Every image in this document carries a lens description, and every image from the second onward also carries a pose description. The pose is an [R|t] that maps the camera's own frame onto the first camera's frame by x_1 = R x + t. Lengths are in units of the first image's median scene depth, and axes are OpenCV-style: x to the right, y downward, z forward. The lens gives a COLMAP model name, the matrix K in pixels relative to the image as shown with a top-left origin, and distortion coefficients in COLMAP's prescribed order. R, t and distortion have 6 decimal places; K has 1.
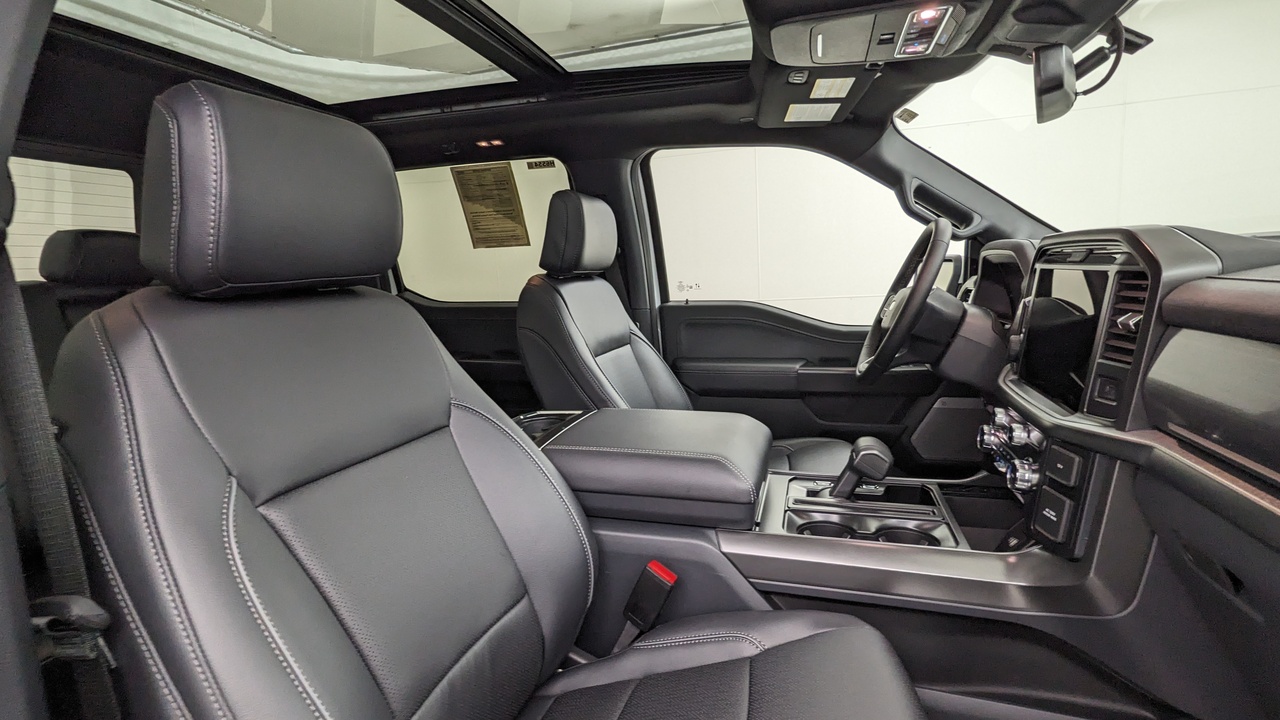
lens RADIAL K [[618.1, 0, 633.9], [0, 618.1, 351.0], [0, 0, 1]] dist [-0.000365, 0.001928]
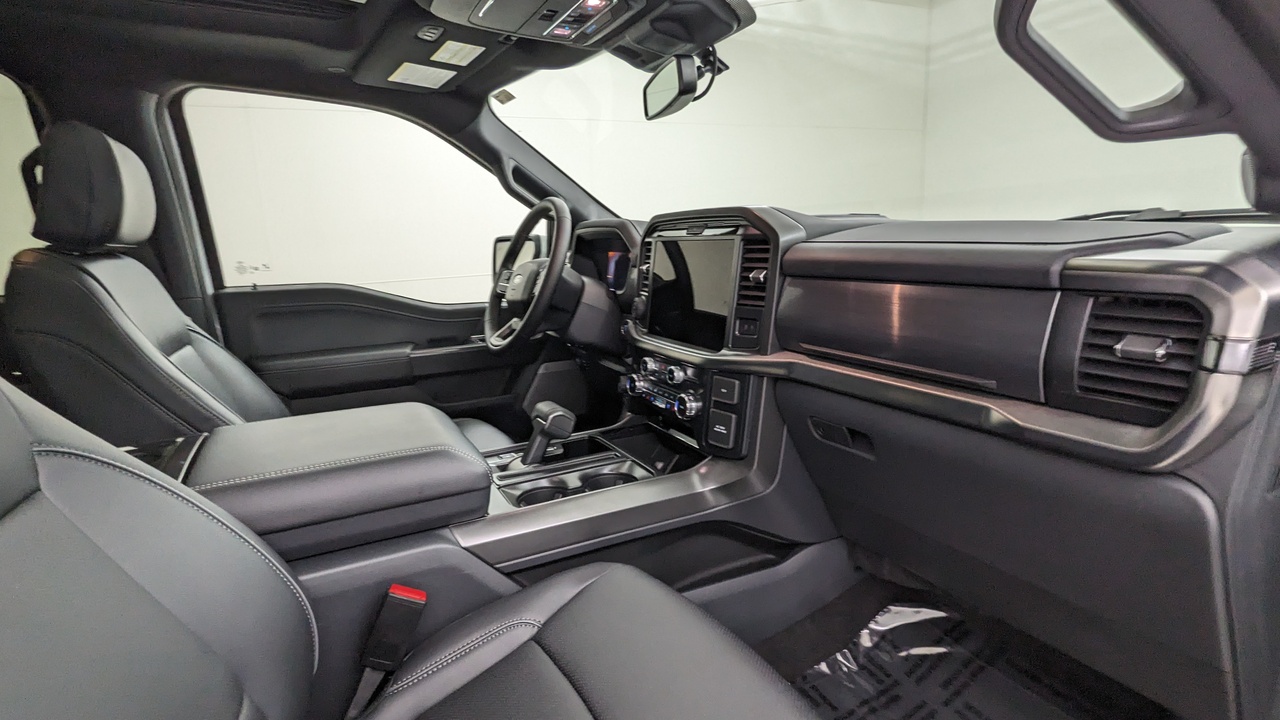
lens RADIAL K [[618.1, 0, 641.7], [0, 618.1, 354.7], [0, 0, 1]] dist [-0.000365, 0.001928]
pose [[0.714272, -0.113703, 0.690571, -0.246172], [0.095745, 0.993313, 0.064519, 0.008993], [-0.693289, 0.020034, 0.720381, 0.146062]]
